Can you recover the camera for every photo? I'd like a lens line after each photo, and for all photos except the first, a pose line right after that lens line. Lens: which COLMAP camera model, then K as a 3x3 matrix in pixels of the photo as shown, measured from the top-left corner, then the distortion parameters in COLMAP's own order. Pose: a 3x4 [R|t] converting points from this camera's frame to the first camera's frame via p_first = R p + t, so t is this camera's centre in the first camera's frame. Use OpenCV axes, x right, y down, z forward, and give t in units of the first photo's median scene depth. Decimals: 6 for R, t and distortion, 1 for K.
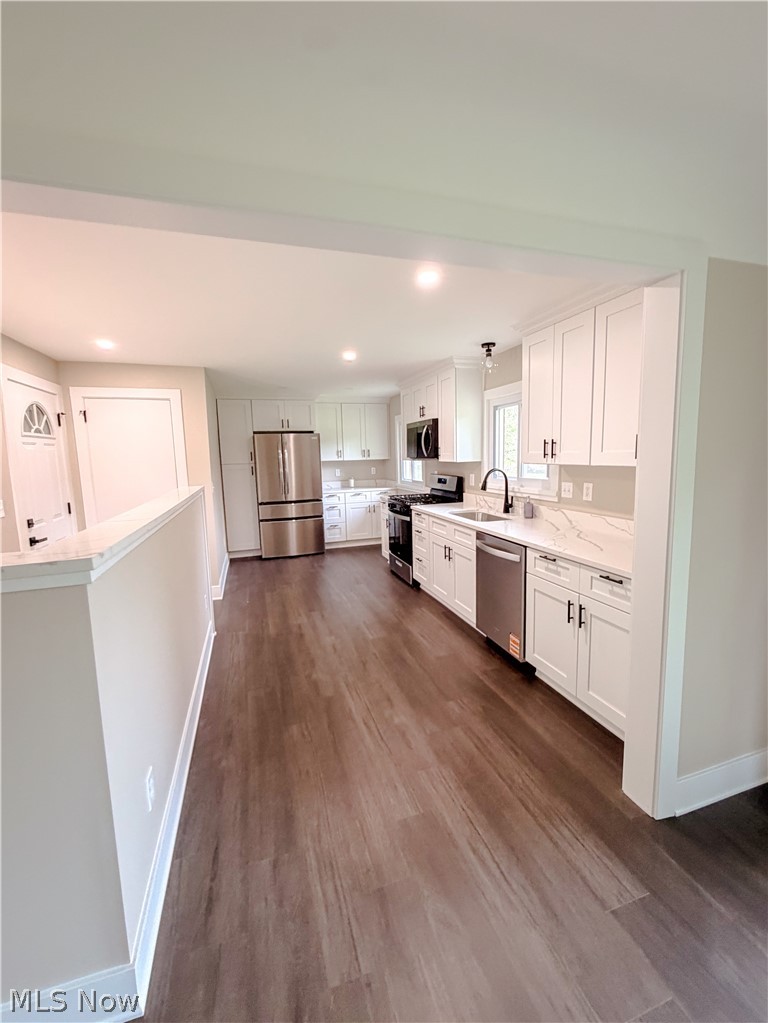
lens RADIAL K [[412.0, 0, 384.6], [0, 412.0, 511.7], [0, 0, 1]] dist [0.000593, 0.000153]
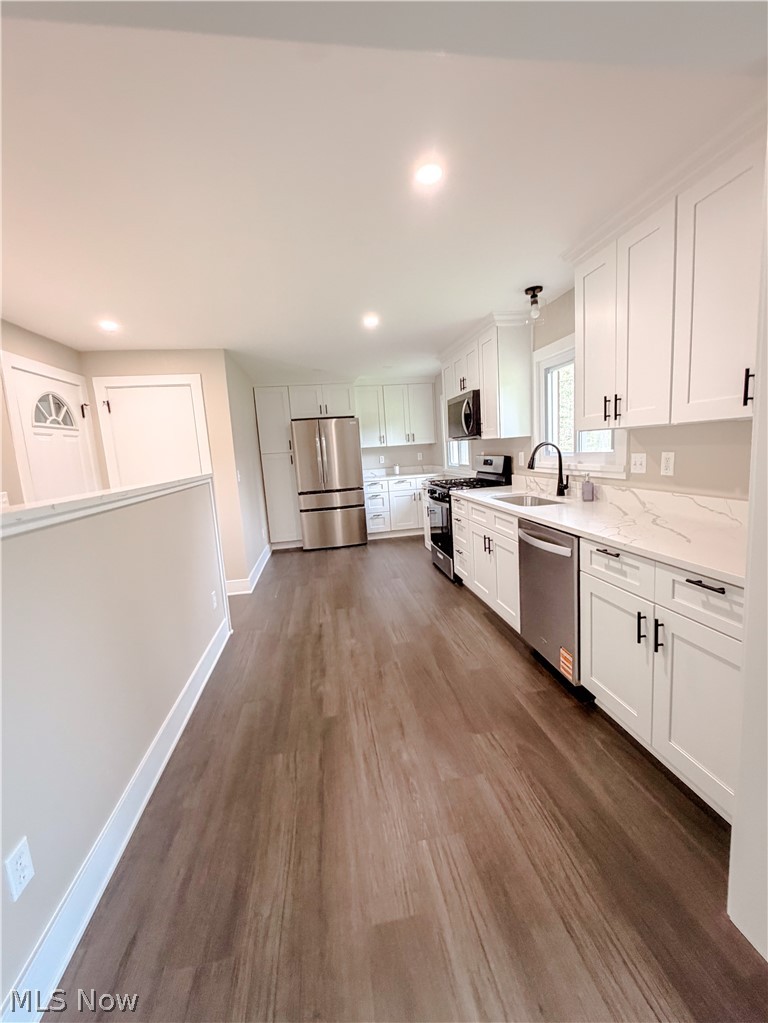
lens RADIAL K [[408.6, 0, 384.8], [0, 408.6, 509.8], [0, 0, 1]] dist [0.000383, 0.000591]
pose [[0.988453, -0.016248, -0.150652, 0.073245], [0.019120, 0.999662, 0.017633, 0.010331], [0.150315, -0.020309, 0.988430, 0.142942]]
